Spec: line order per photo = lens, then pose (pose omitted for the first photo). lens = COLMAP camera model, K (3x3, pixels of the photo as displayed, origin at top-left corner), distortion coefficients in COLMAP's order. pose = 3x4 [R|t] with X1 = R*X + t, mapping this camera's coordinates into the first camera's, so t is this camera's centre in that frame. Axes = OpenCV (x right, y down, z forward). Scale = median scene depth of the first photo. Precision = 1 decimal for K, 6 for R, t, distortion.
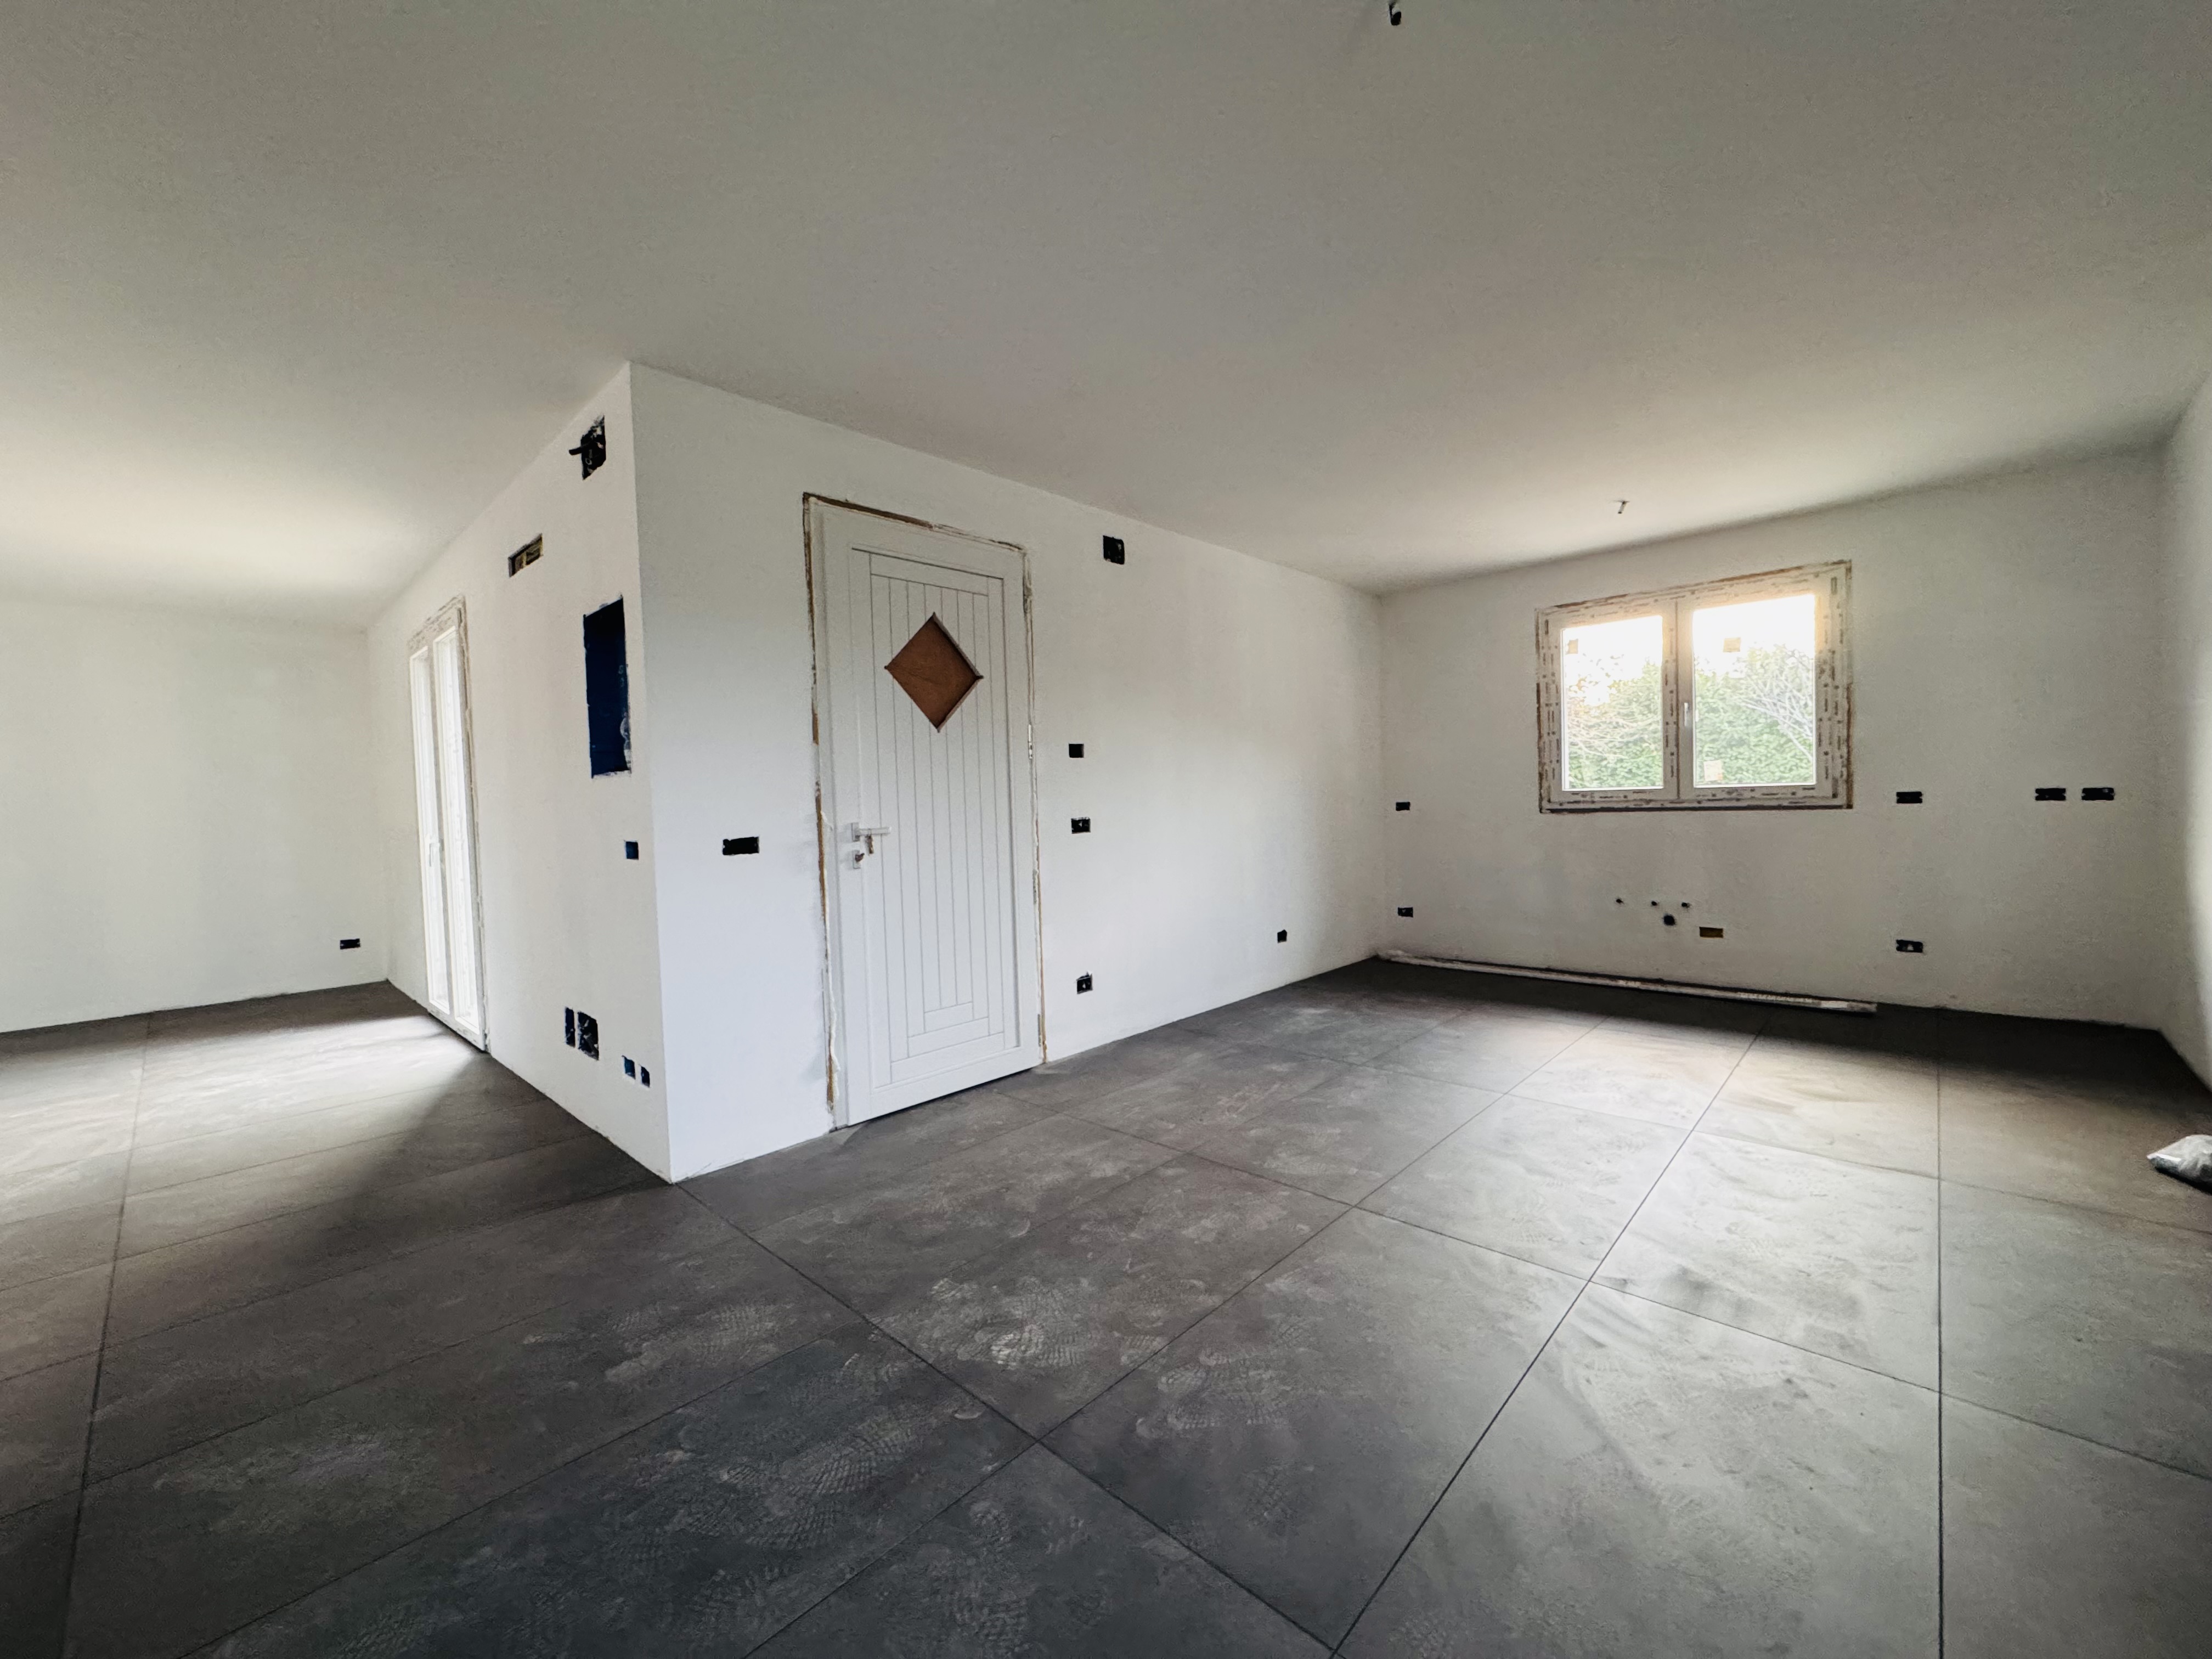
lens RADIAL K [[878.3, 0, 1105.1], [0, 878.3, 838.0], [0, 0, 1]] dist [-0.005488, -0.000503]
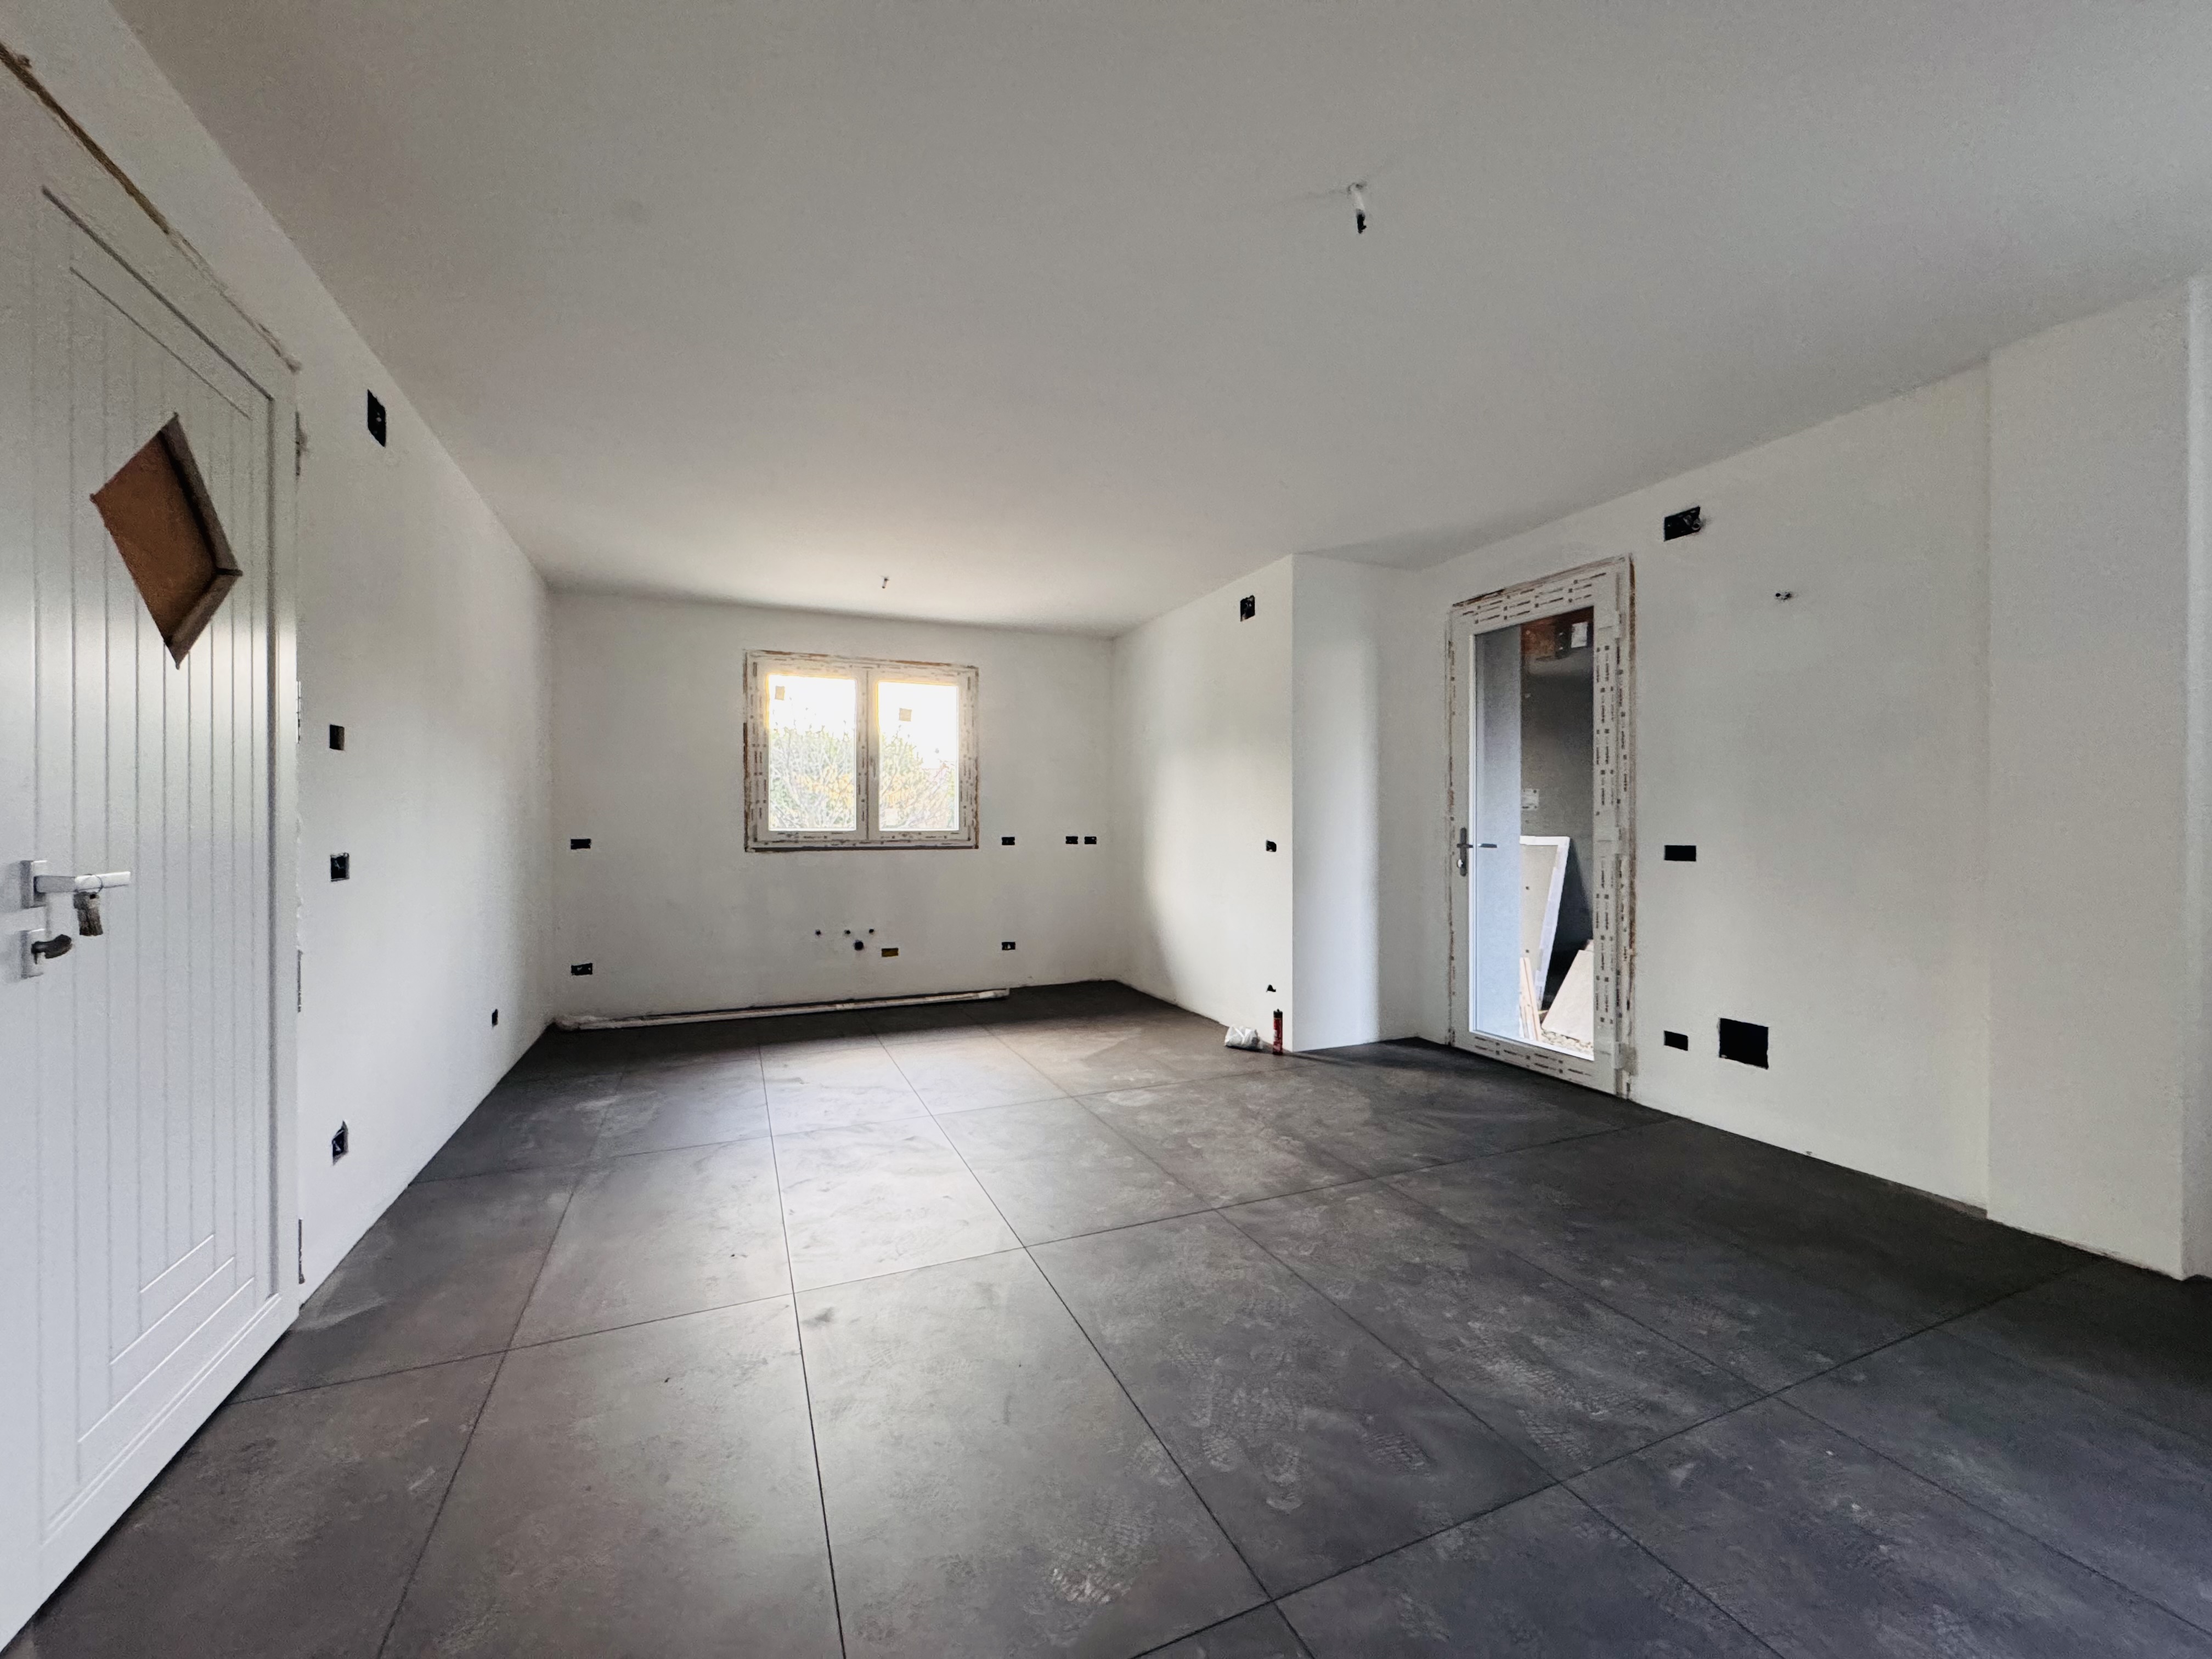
lens RADIAL K [[878.3, 0, 1103.3], [0, 878.3, 835.0], [0, 0, 1]] dist [-0.005488, -0.000503]
pose [[0.395983, 0.021824, 0.917998, -0.291864], [0.027301, 0.998996, -0.035525, -0.001066], [-0.917852, 0.039130, 0.394990, 0.255454]]
